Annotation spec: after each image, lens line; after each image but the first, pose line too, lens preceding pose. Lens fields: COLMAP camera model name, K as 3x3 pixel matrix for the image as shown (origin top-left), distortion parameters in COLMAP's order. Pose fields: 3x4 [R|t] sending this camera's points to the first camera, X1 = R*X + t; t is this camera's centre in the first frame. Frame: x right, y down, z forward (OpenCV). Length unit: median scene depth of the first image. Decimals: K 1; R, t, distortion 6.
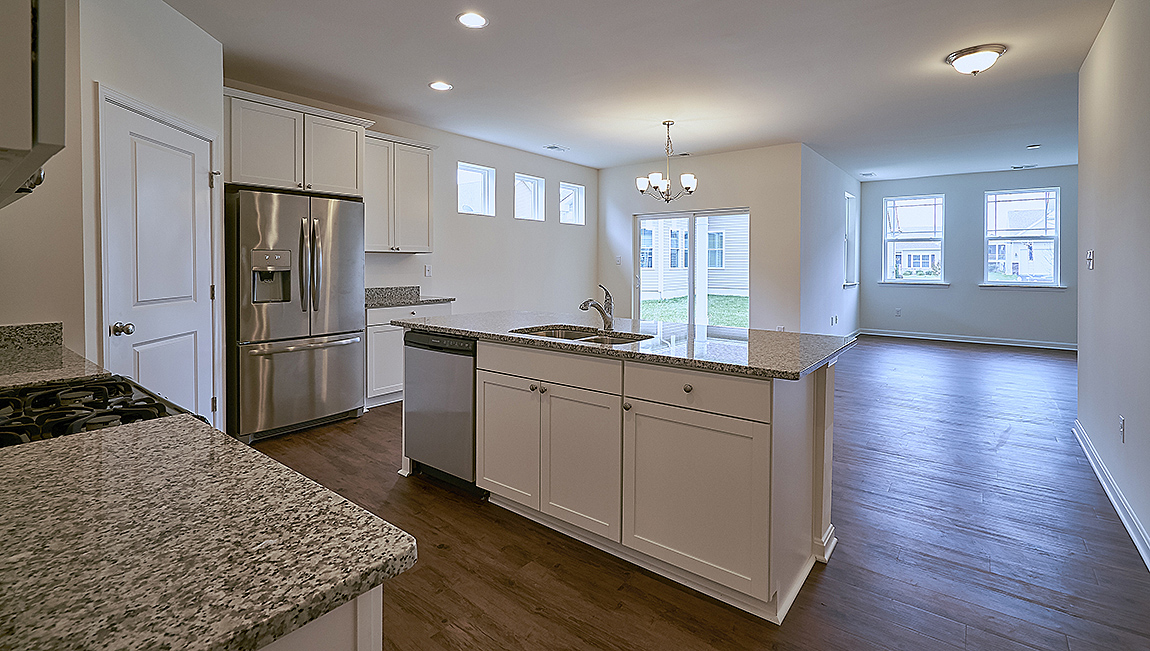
lens RADIAL K [[516.0, 0, 580.8], [0, 516.0, 269.3], [0, 0, 1]] dist [-0.001050, -0.000035]
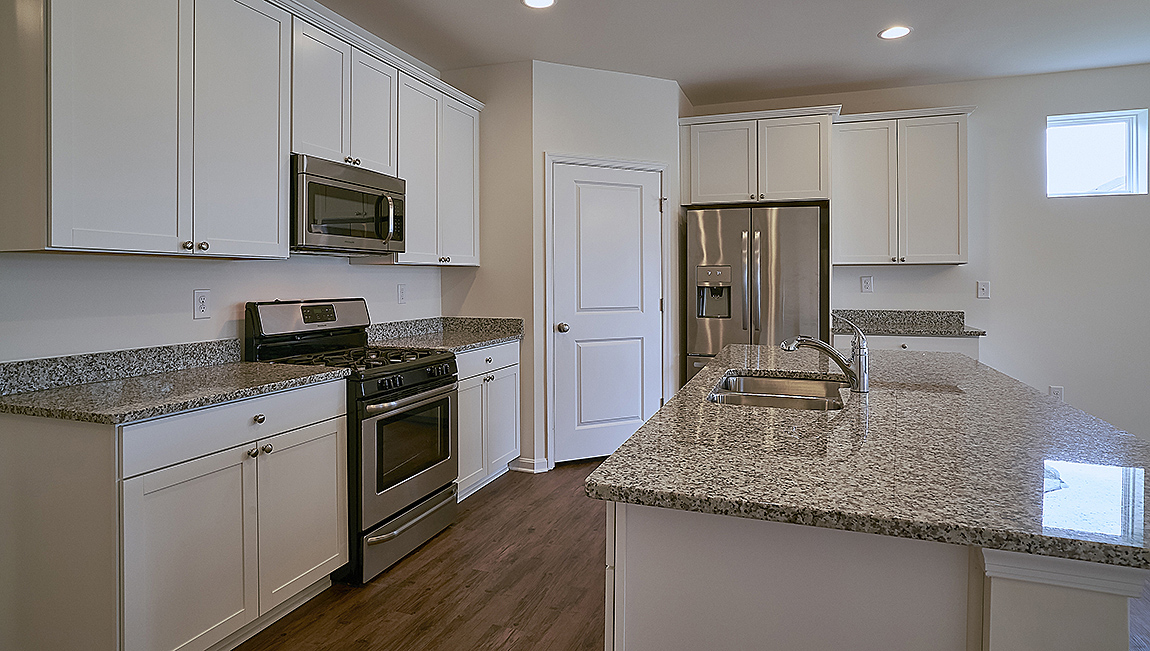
lens RADIAL K [[626.9, 0, 579.0], [0, 626.9, 280.0], [0, 0, 1]] dist [-0.022857, 0.000118]
pose [[0.310923, -0.002076, -0.950433, 0.236375], [-0.008765, 0.999949, -0.005052, -0.000654], [0.950395, 0.009901, 0.310889, 0.178570]]
